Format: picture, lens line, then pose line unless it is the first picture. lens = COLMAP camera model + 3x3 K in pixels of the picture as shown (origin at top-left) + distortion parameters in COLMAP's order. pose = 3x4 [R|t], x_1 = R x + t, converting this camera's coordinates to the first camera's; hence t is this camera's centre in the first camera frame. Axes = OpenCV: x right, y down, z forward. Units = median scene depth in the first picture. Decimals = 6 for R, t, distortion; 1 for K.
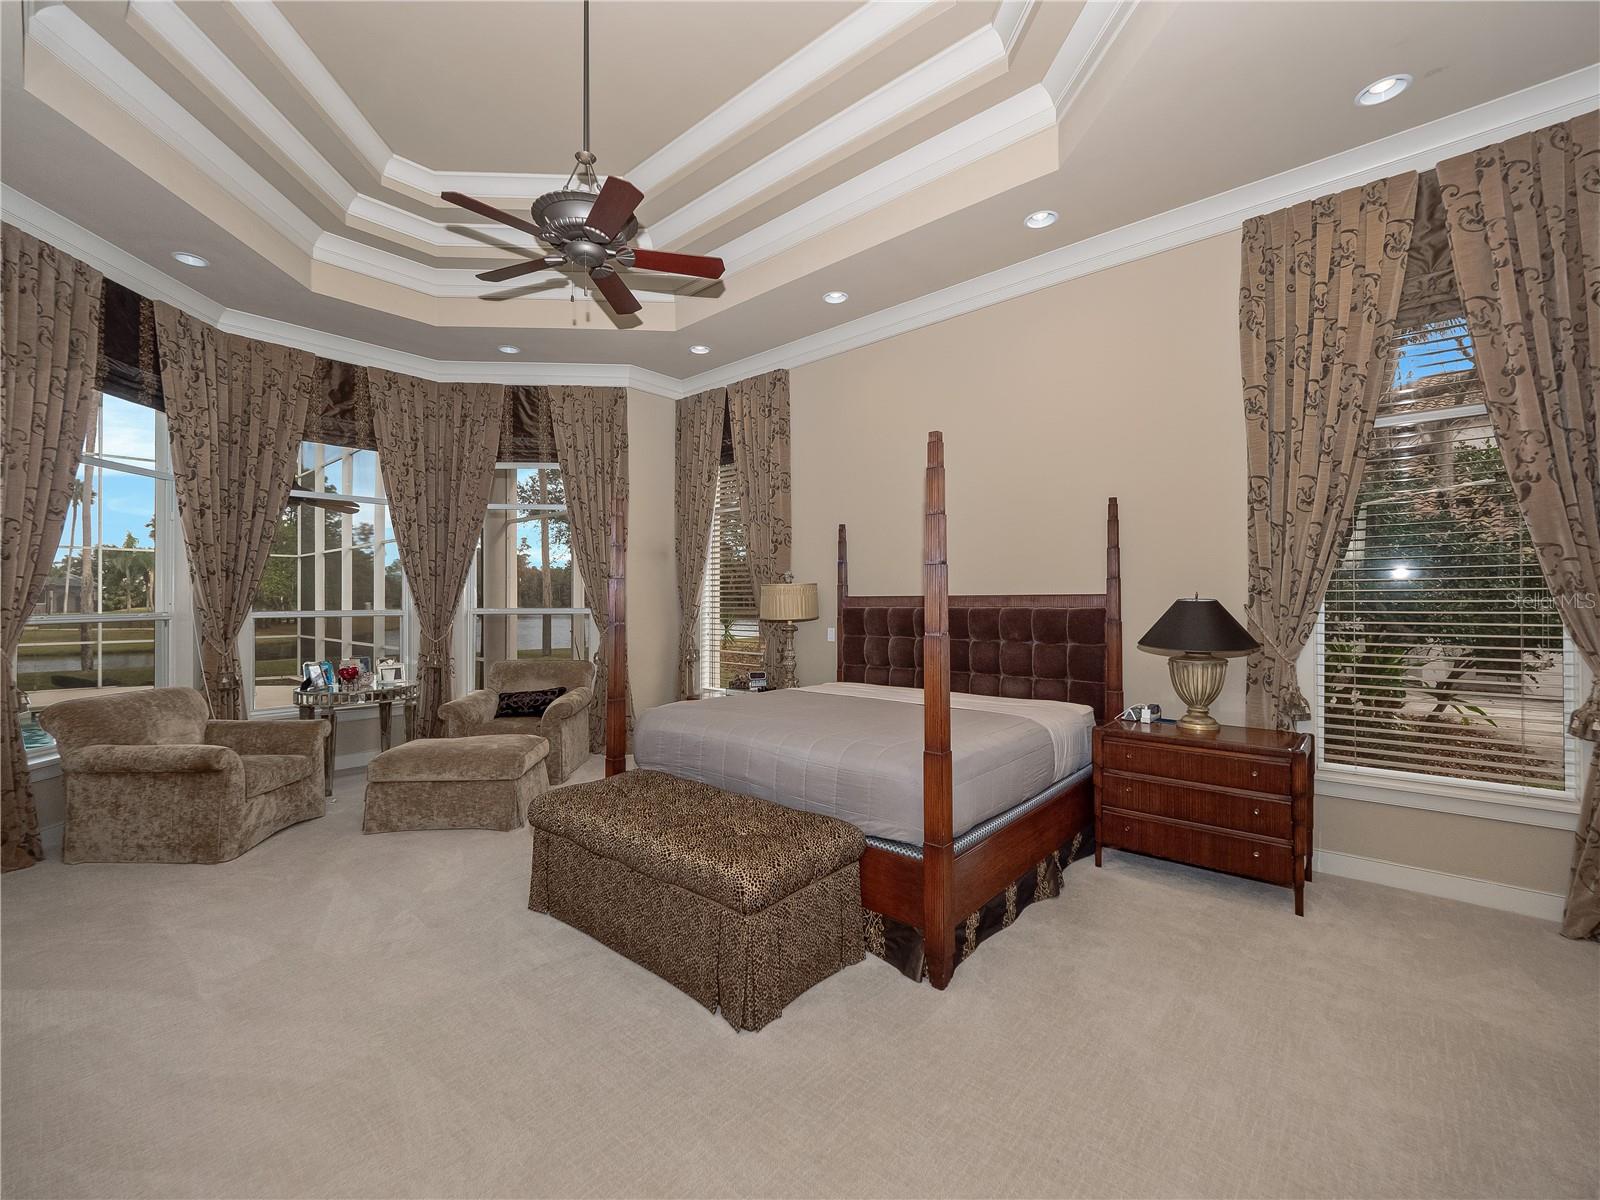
lens RADIAL K [[663.7, 0, 793.0], [0, 663.7, 595.6], [0, 0, 1]] dist [0.000904, -0.009347]
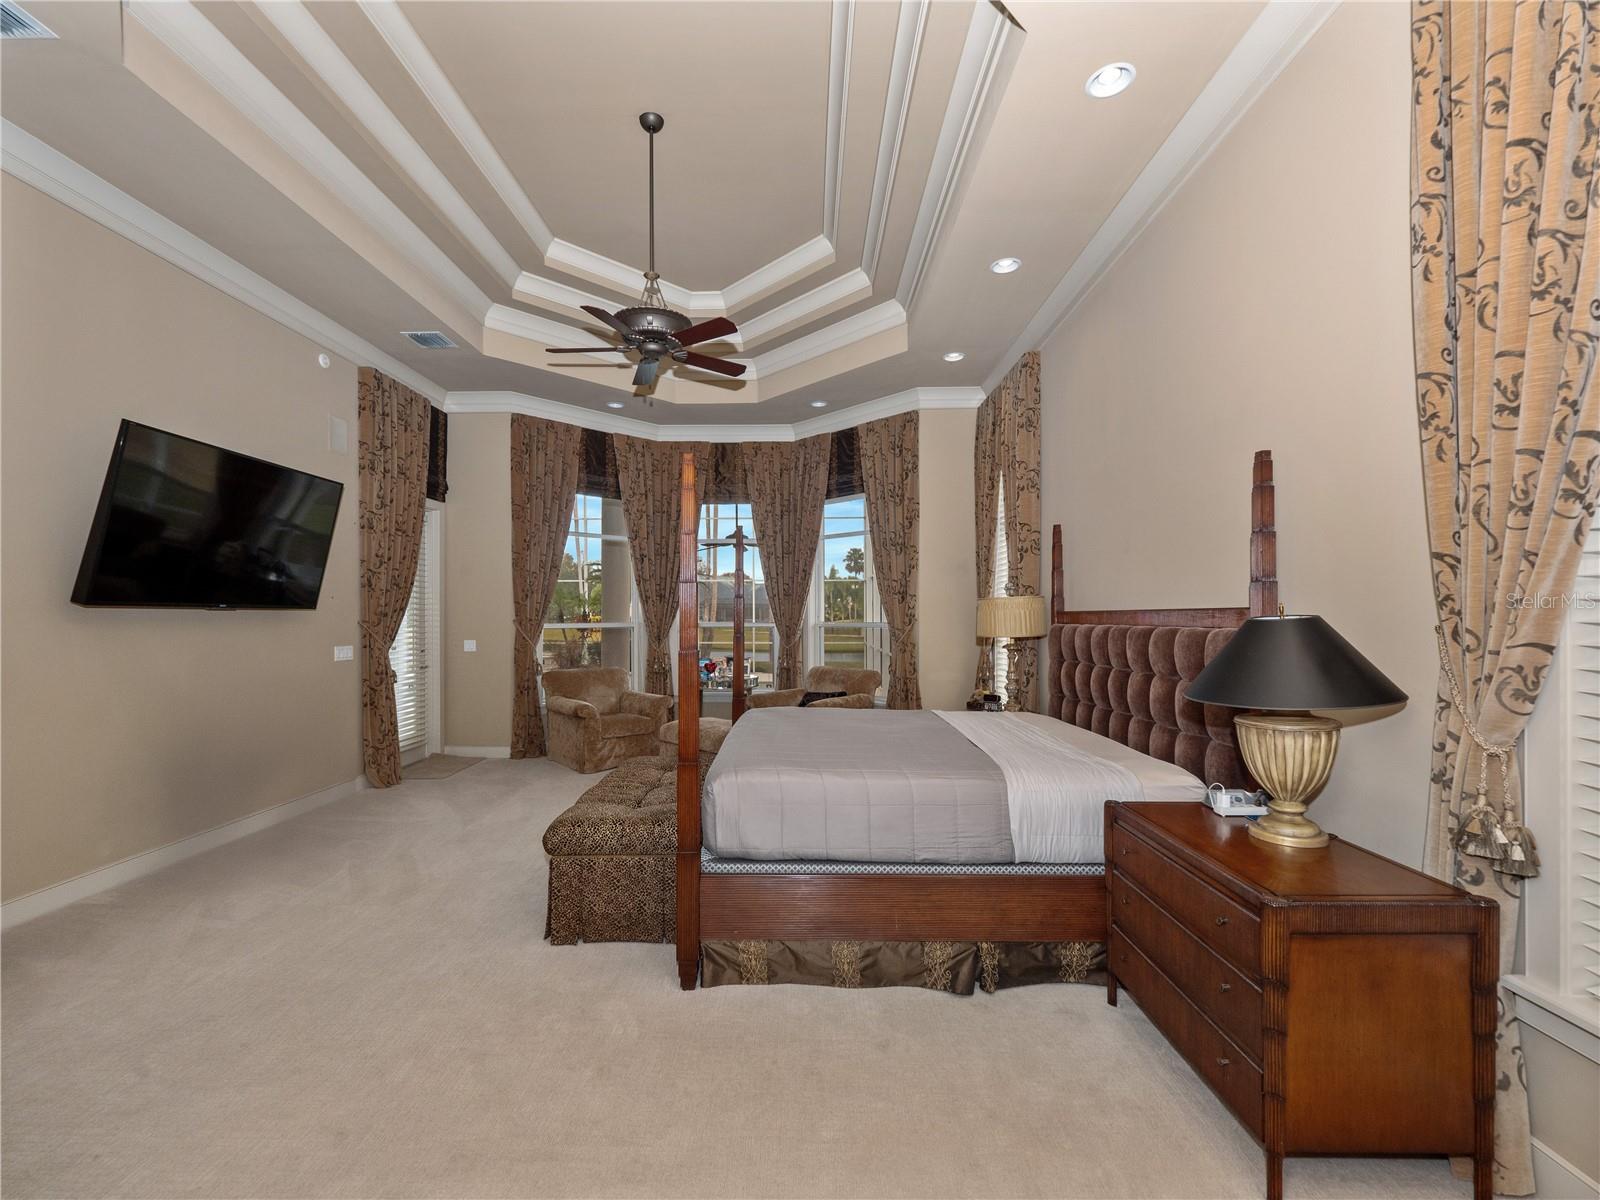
lens RADIAL K [[675.8, 0, 801.6], [0, 675.8, 612.7], [0, 0, 1]] dist [-0.001156, -0.000293]
pose [[0.658656, -0.002206, -0.752441, 0.739023], [0.006974, 0.999971, 0.003173, -0.002583], [0.752412, -0.007337, 0.658652, 0.285035]]
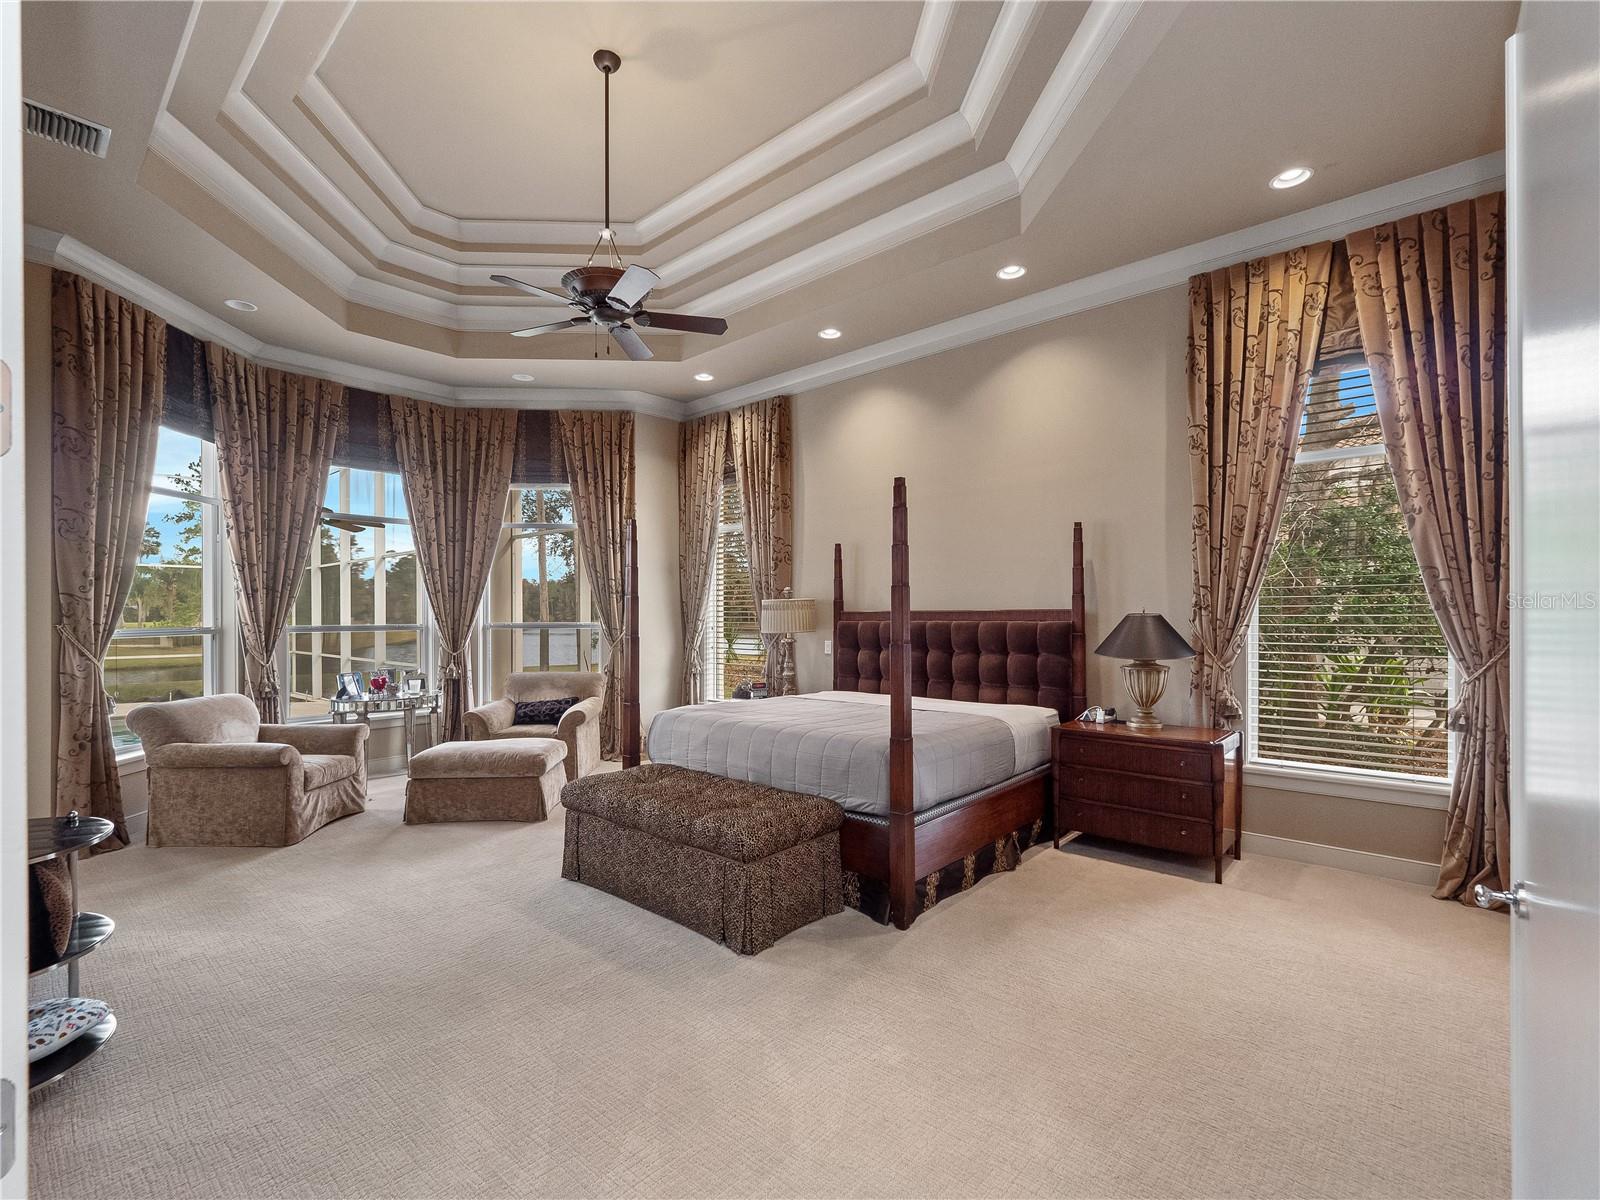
lens RADIAL K [[701.5, 0, 799.9], [0, 701.5, 615.1], [0, 0, 1]] dist [-0.008699, -0.000845]
pose [[0.999999, -0.001041, -0.000503, 0.019605], [0.001045, 0.999965, 0.008246, -0.002511], [0.000494, -0.008247, 0.999966, -0.187404]]
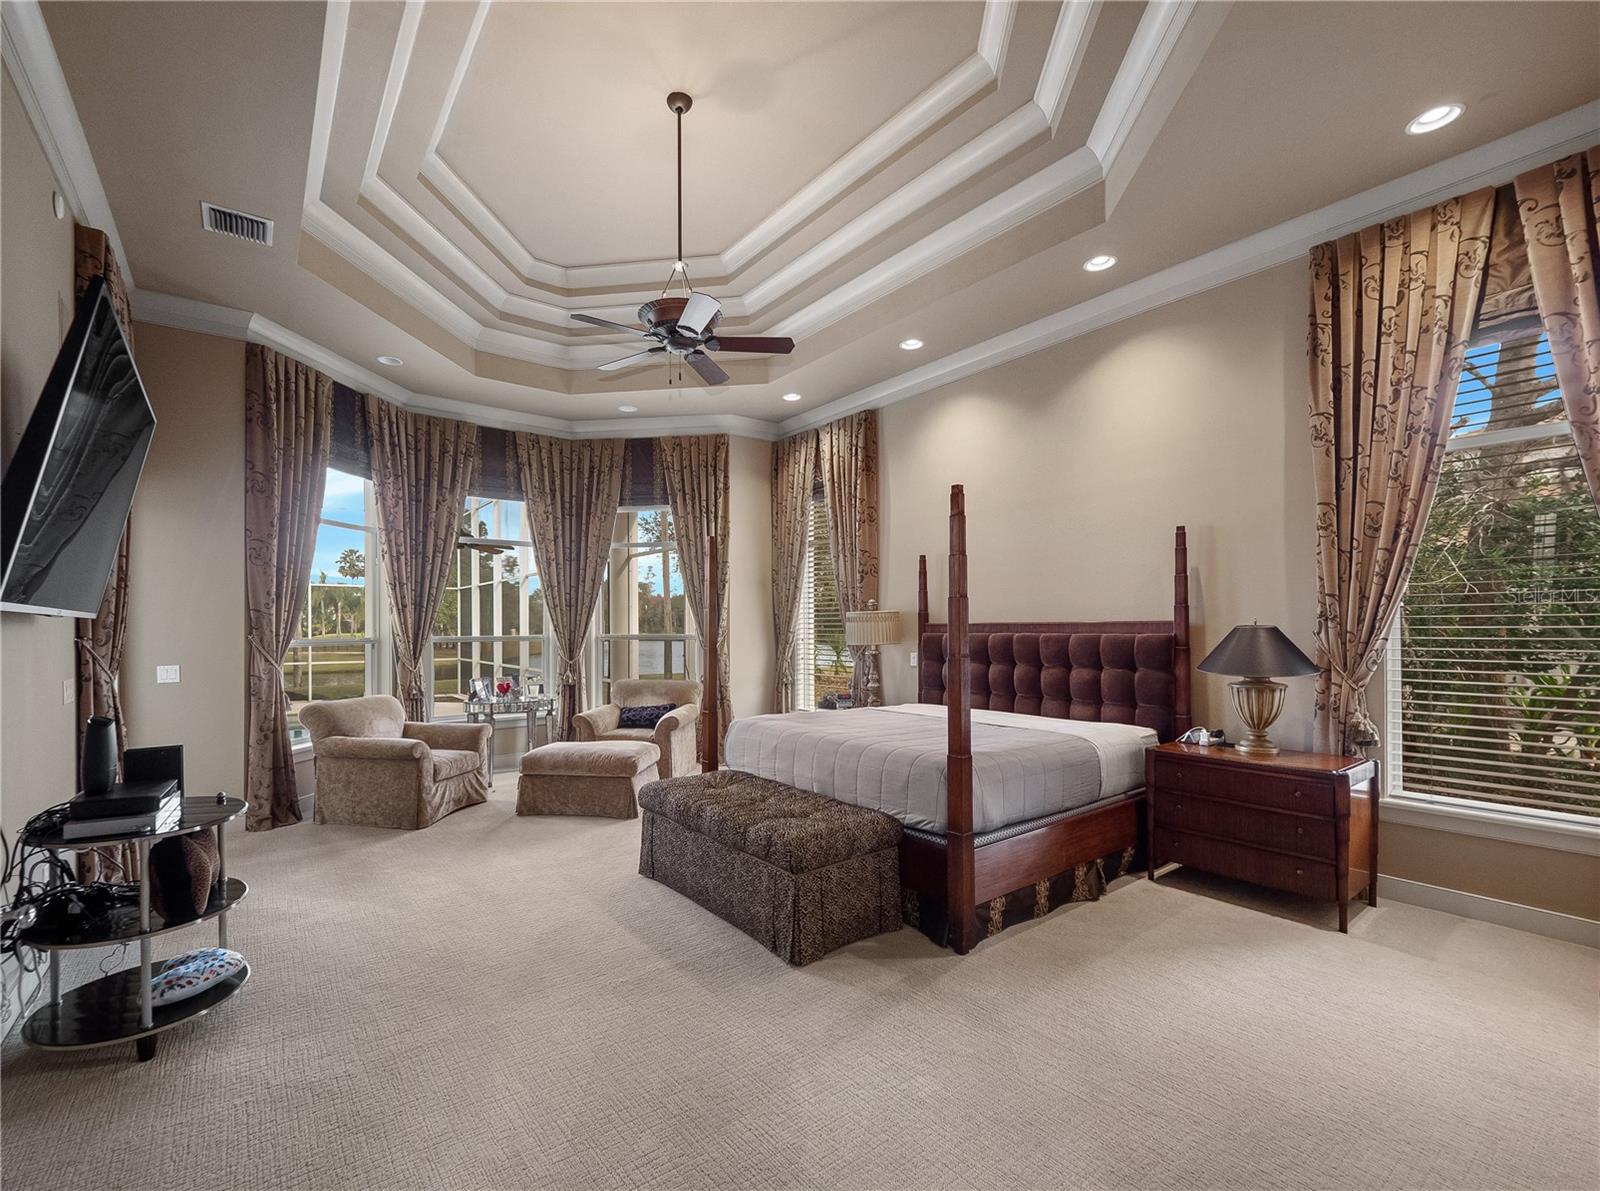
lens RADIAL K [[678.2, 0, 776.2], [0, 678.2, 623.9], [0, 0, 1]] dist [-0.001212, -0.009113]
pose [[0.980080, -0.002405, -0.198588, 0.087416], [0.003089, 0.999990, 0.003136, -0.002533], [0.198579, -0.003687, 0.980078, -0.158507]]
